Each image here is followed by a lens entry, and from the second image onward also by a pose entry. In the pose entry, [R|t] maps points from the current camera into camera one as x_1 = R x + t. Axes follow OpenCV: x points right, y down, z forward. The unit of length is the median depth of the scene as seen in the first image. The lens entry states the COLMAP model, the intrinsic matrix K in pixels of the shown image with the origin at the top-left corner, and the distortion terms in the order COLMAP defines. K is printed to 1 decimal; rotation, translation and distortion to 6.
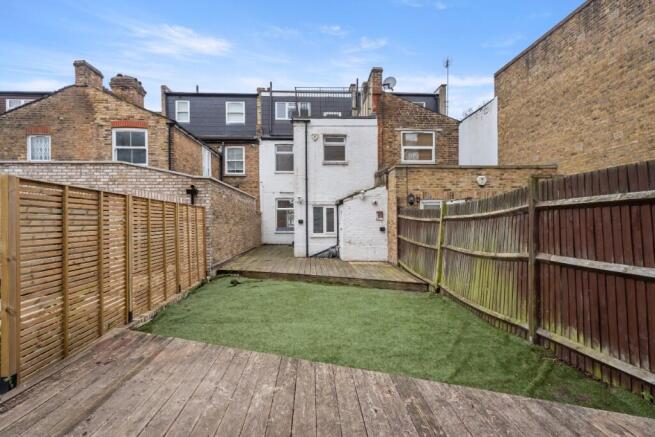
lens RADIAL K [[319.2, 0, 327.3], [0, 319.2, 216.8], [0, 0, 1]] dist [0.000126, -0.000292]
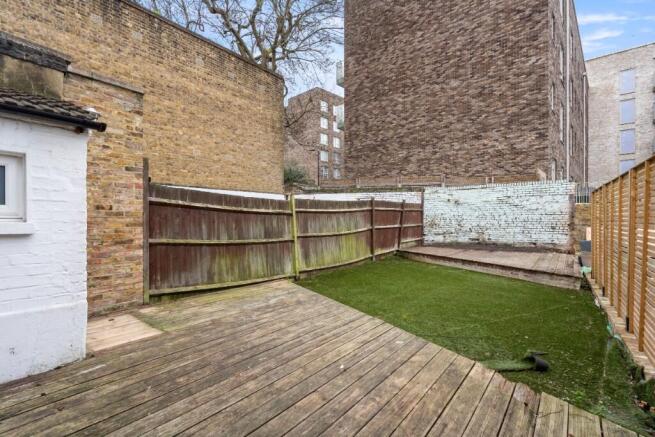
lens RADIAL K [[319.2, 0, 324.1], [0, 319.2, 221.4], [0, 0, 1]] dist [0.000126, -0.000292]
pose [[-0.743654, 0.006005, 0.668538, -0.390119], [0.000093, 0.999961, -0.008879, 0.045430], [-0.668565, -0.006541, -0.743625, 1.528614]]
